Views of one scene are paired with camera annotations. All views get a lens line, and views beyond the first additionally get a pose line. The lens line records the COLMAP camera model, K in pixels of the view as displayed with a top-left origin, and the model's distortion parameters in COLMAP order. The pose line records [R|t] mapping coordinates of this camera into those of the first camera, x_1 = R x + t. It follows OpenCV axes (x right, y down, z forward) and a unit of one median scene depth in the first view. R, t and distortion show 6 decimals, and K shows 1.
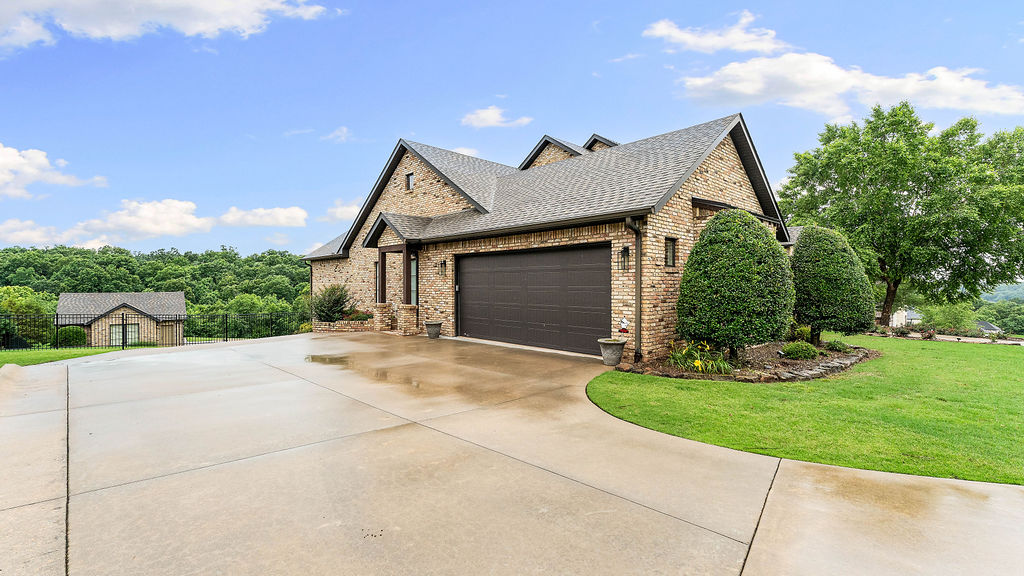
lens RADIAL K [[454.6, 0, 512.0], [0, 454.6, 288.0], [0, 0, 1]] dist [-0.001938, -0.000280]
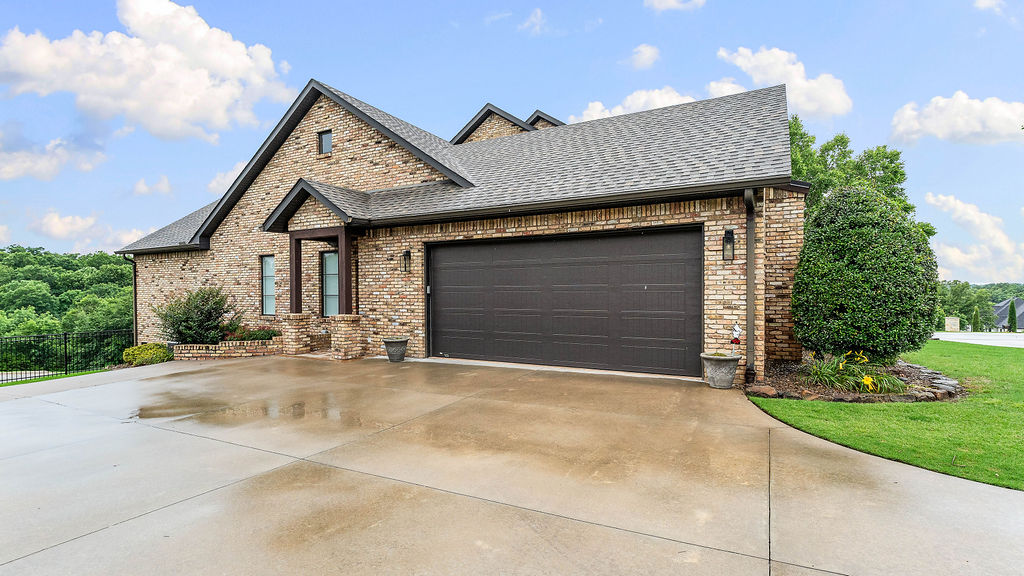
lens RADIAL K [[486.2, 0, 512.9], [0, 486.2, 296.1], [0, 0, 1]] dist [-0.003024, -0.000411]
pose [[0.949491, -0.010015, 0.313634, -0.230389], [0.009201, 0.999949, 0.004074, 0.008270], [-0.313658, -0.000982, 0.949535, 0.230016]]
